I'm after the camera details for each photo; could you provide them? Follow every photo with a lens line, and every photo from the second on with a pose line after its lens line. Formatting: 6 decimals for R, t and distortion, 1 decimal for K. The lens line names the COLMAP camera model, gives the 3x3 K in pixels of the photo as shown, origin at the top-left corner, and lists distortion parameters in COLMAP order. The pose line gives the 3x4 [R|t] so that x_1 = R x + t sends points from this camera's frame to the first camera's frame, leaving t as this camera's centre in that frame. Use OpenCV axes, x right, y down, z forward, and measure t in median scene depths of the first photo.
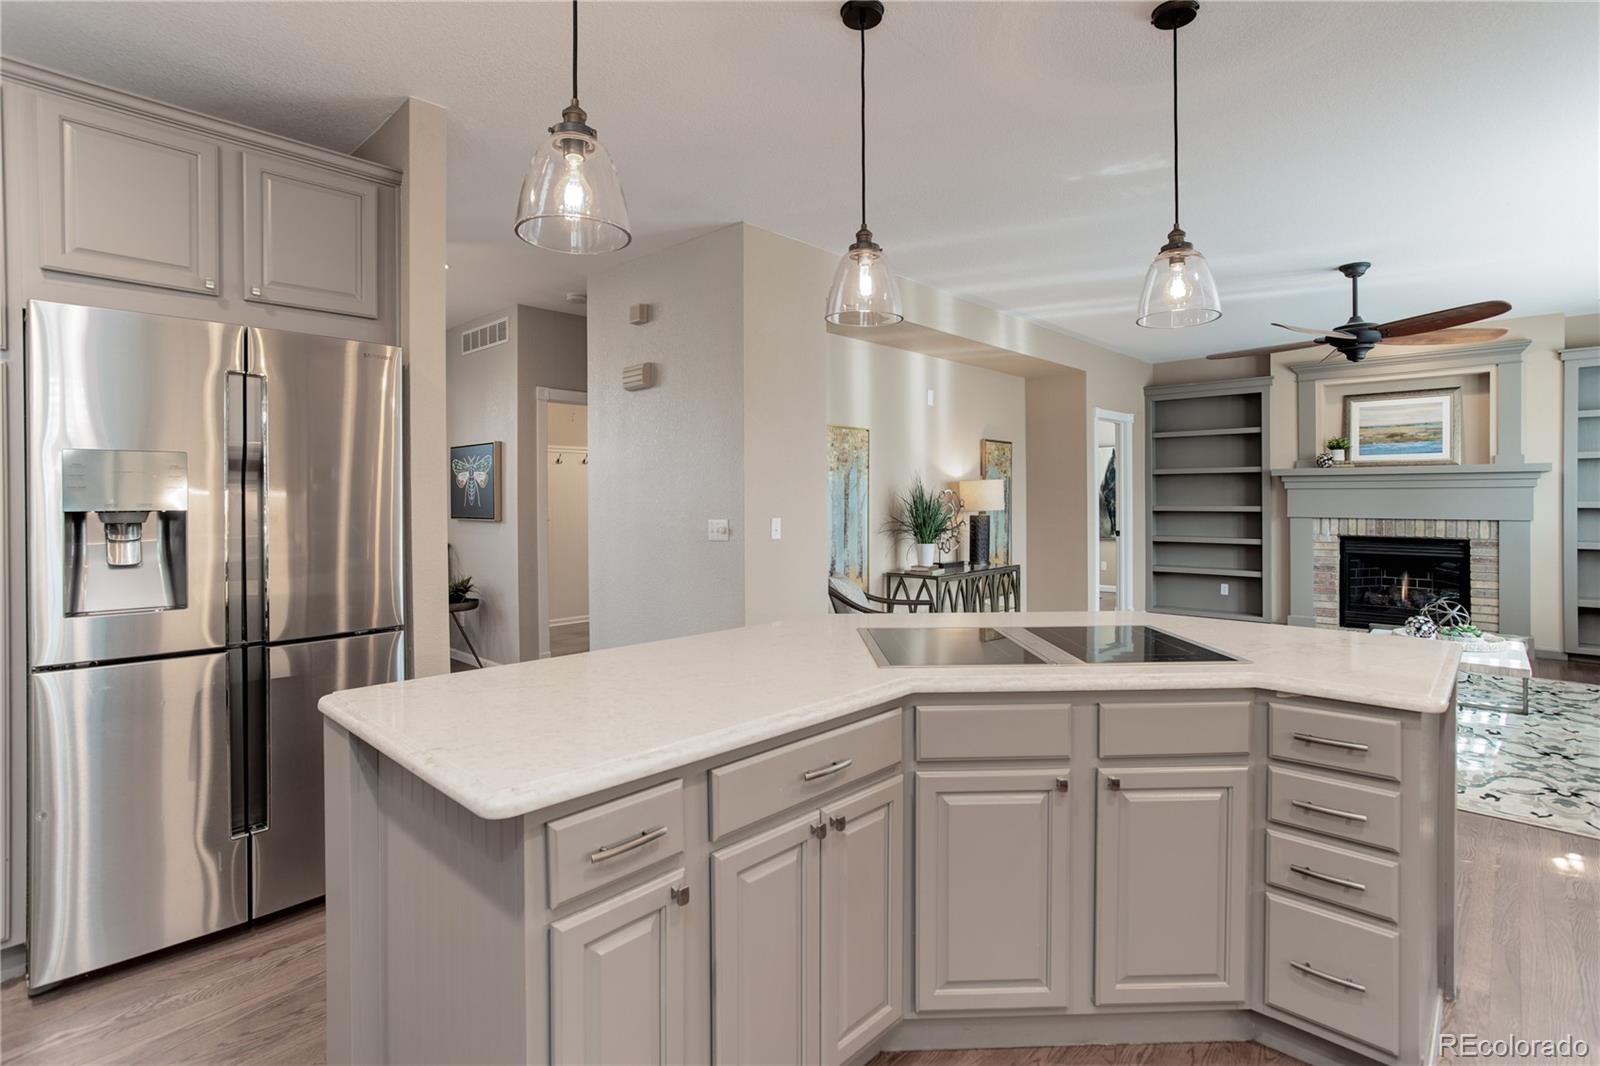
lens RADIAL K [[784.4, 0, 800.5], [0, 784.4, 500.1], [0, 0, 1]] dist [-0.053524, 0.035216]
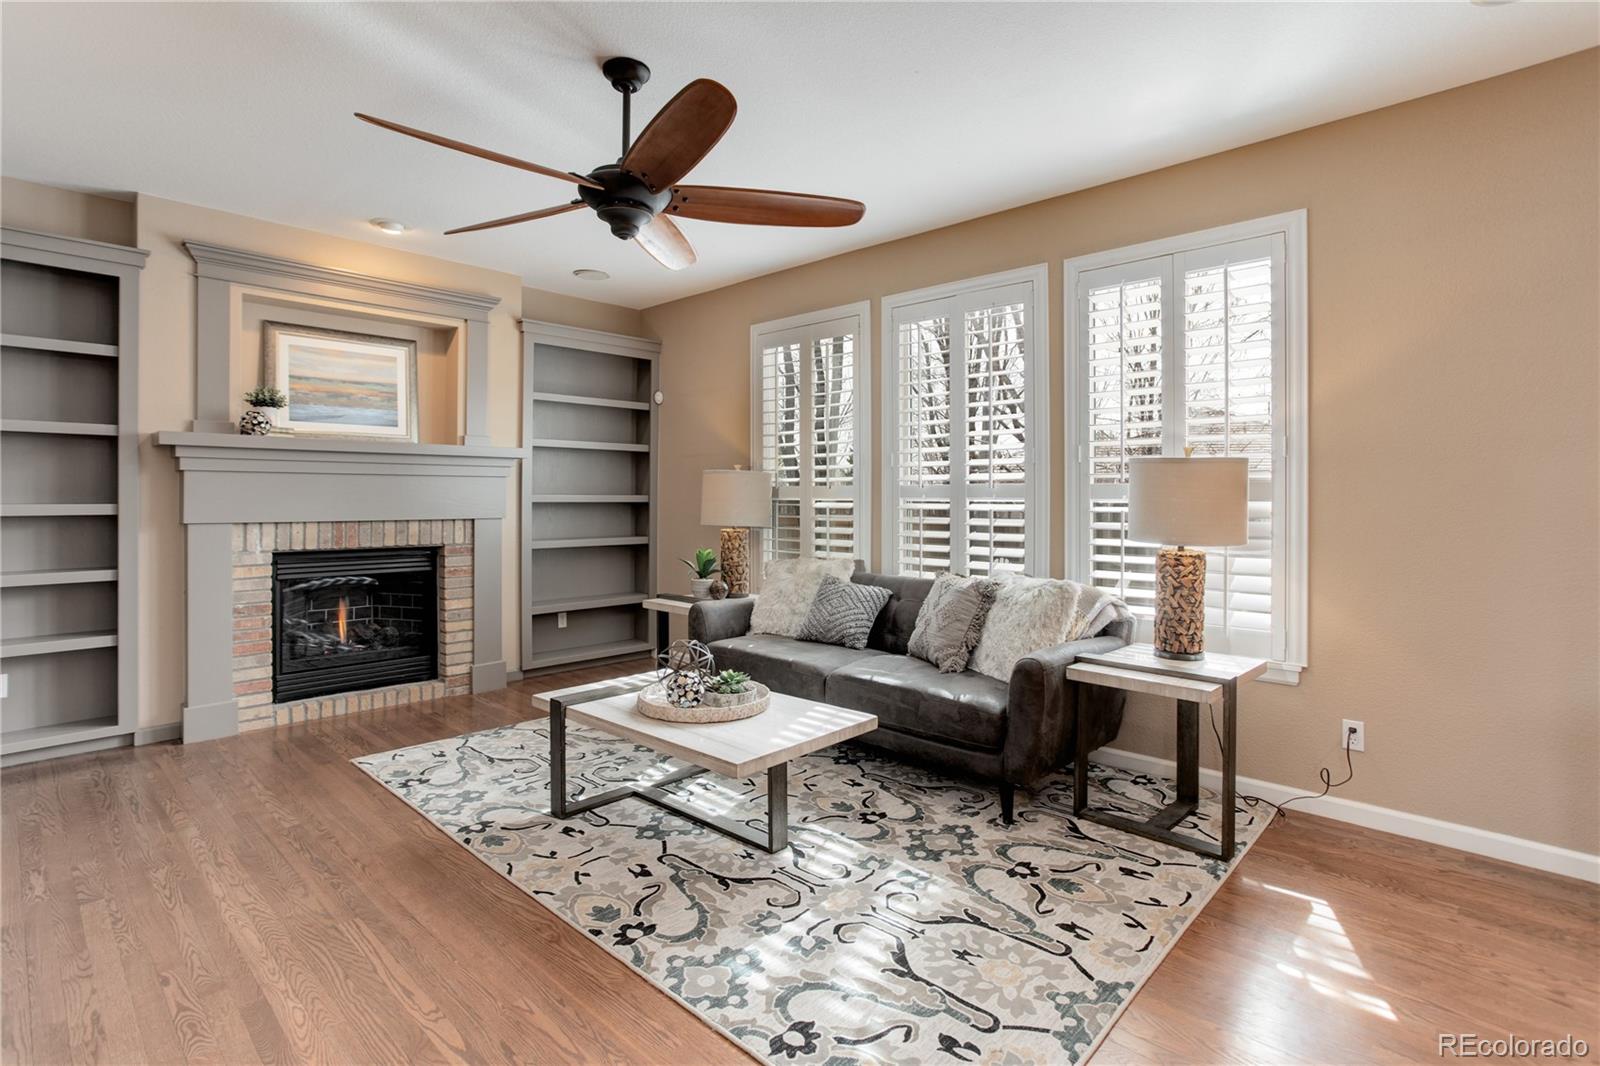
lens RADIAL K [[784.4, 0, 800.5], [0, 784.4, 500.1], [0, 0, 1]] dist [-0.053524, 0.035216]
pose [[0.010643, -0.001697, 0.999942, 0.110619], [0.000842, 0.999998, 0.001689, 0.005431], [-0.999943, 0.000824, 0.010645, 0.596320]]
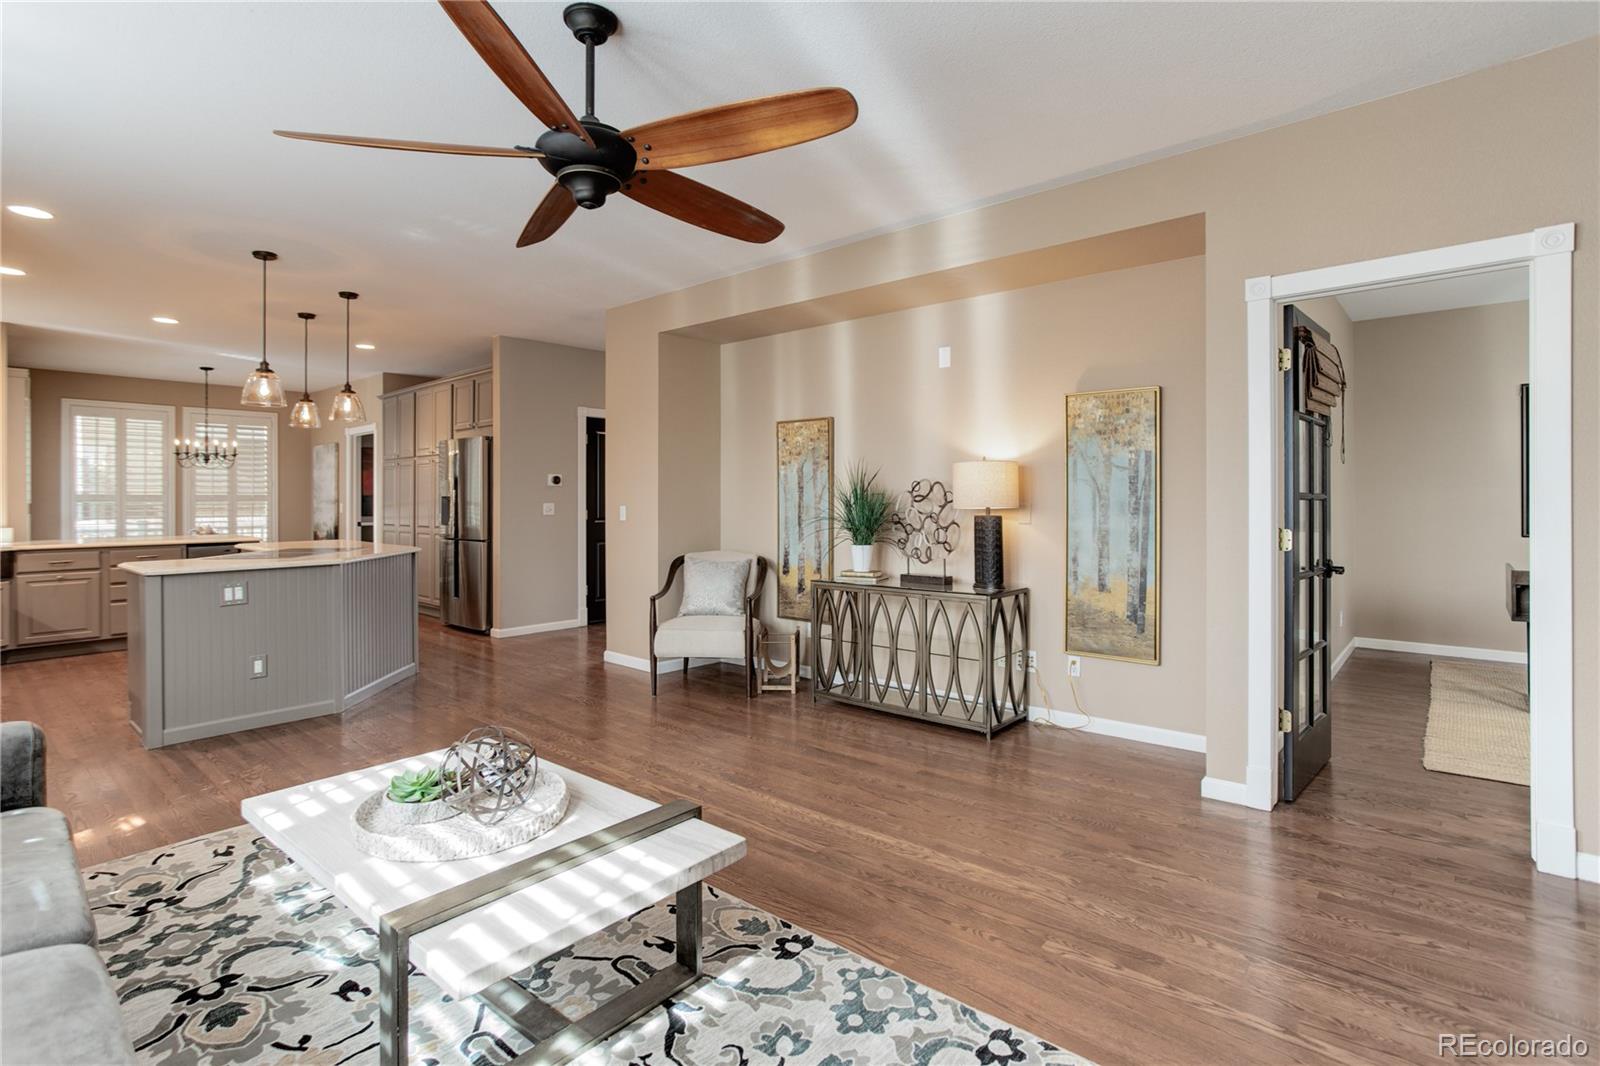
lens RADIAL K [[784.4, 0, 800.5], [0, 784.4, 500.1], [0, 0, 1]] dist [-0.053524, 0.035216]
pose [[0.028340, 0.006637, -0.999576, 0.846333], [-0.000670, 0.999978, 0.006621, 0.001710], [0.999598, 0.000483, 0.028344, 0.773094]]
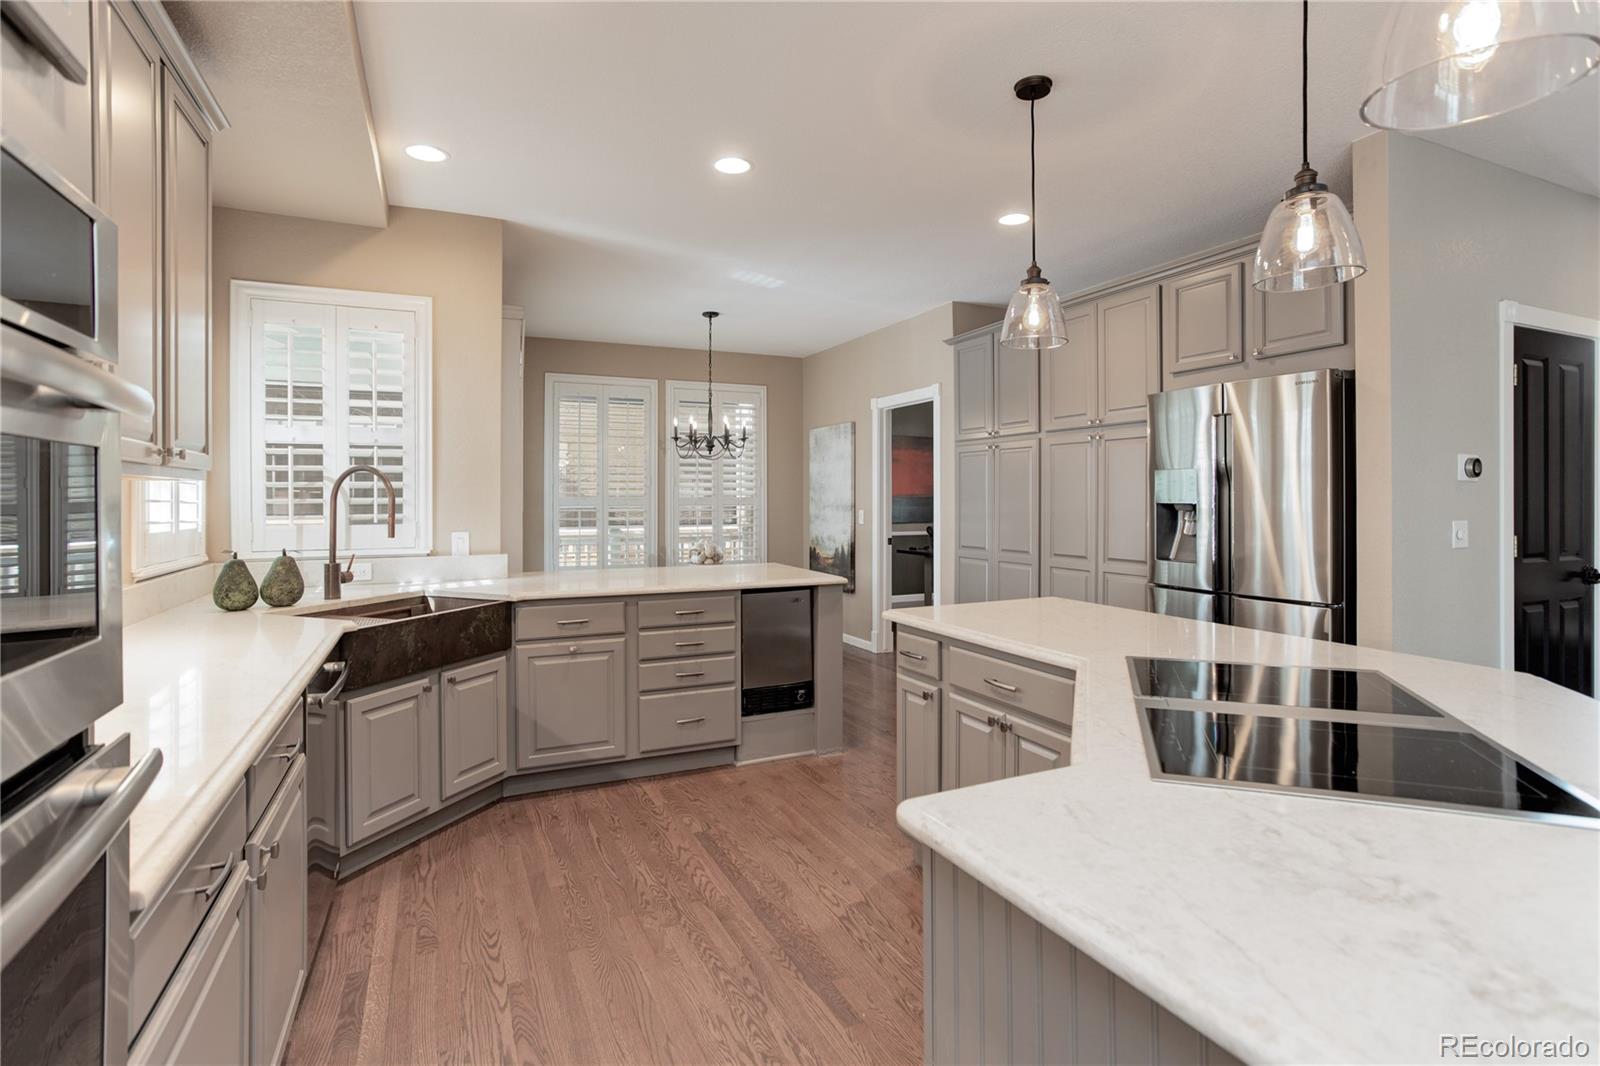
lens RADIAL K [[784.4, 0, 800.5], [0, 784.4, 500.1], [0, 0, 1]] dist [-0.053524, 0.035216]
pose [[-0.377778, 0.006684, -0.925872, 0.339670], [-0.001003, 0.999970, 0.007629, -0.002015], [0.925896, 0.003811, -0.377760, 0.265764]]
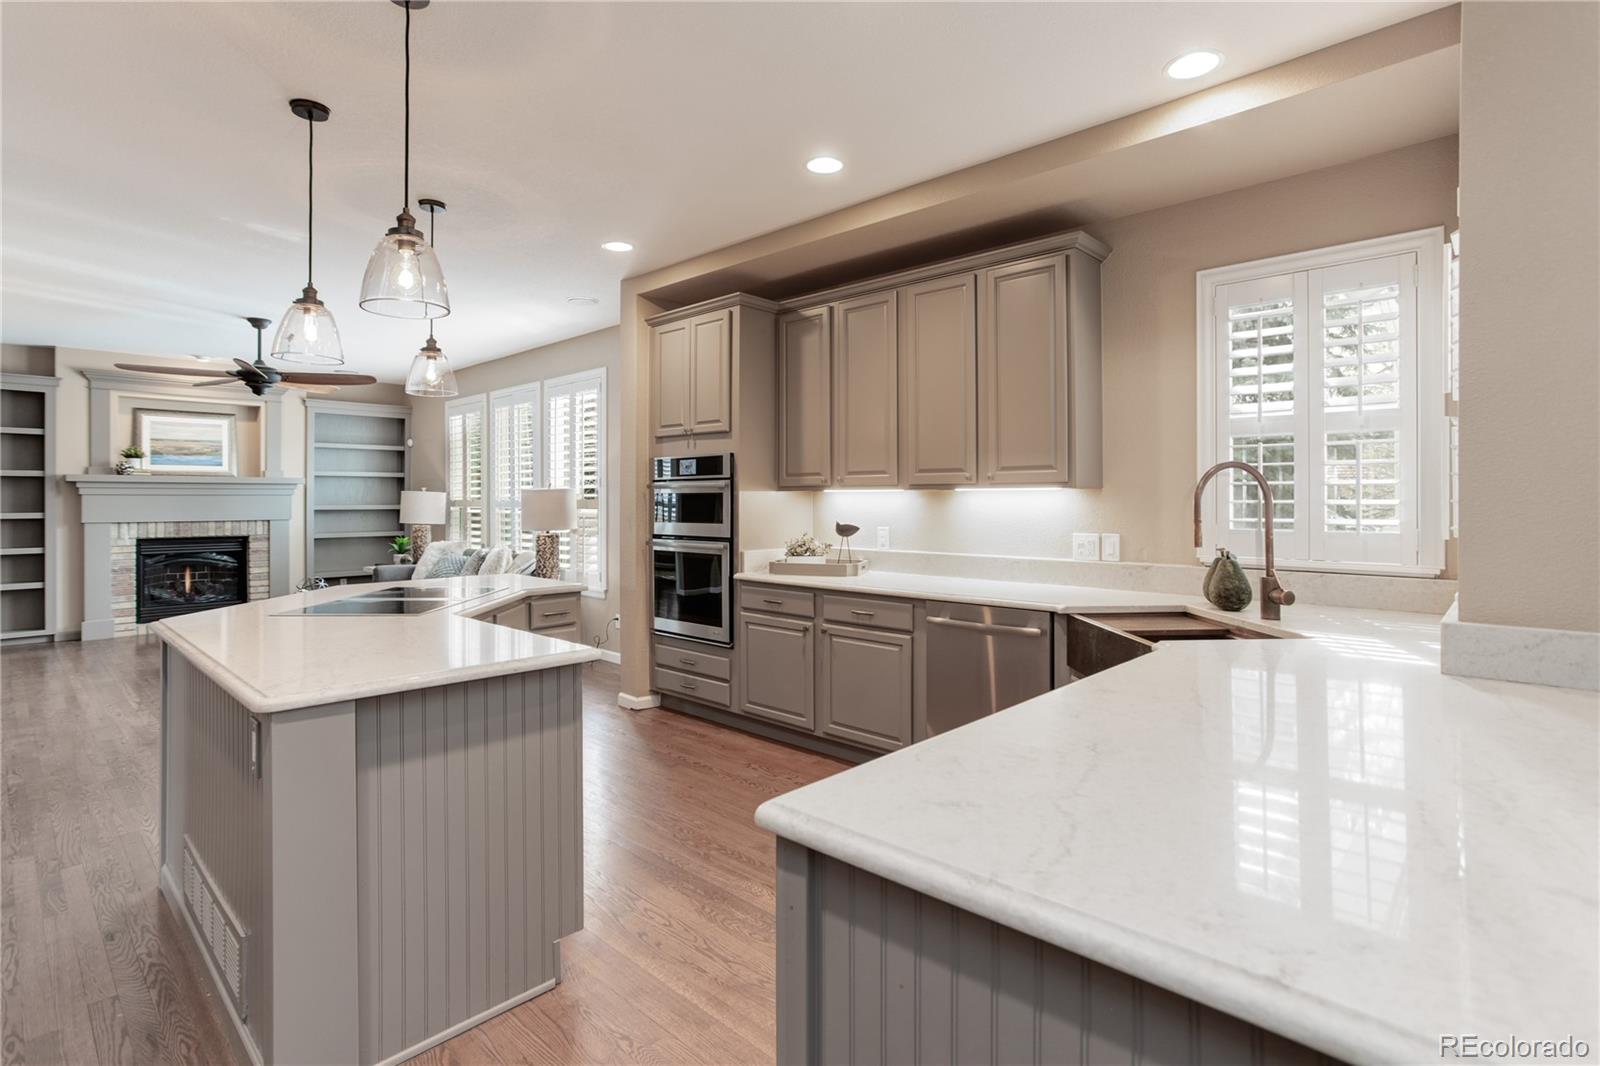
lens RADIAL K [[784.4, 0, 800.5], [0, 784.4, 500.1], [0, 0, 1]] dist [-0.053524, 0.035216]
pose [[0.009623, 0.001536, 0.999953, -0.367314], [0.006121, 0.999980, -0.001595, -0.000293], [-0.999935, 0.006136, 0.009613, 0.067311]]
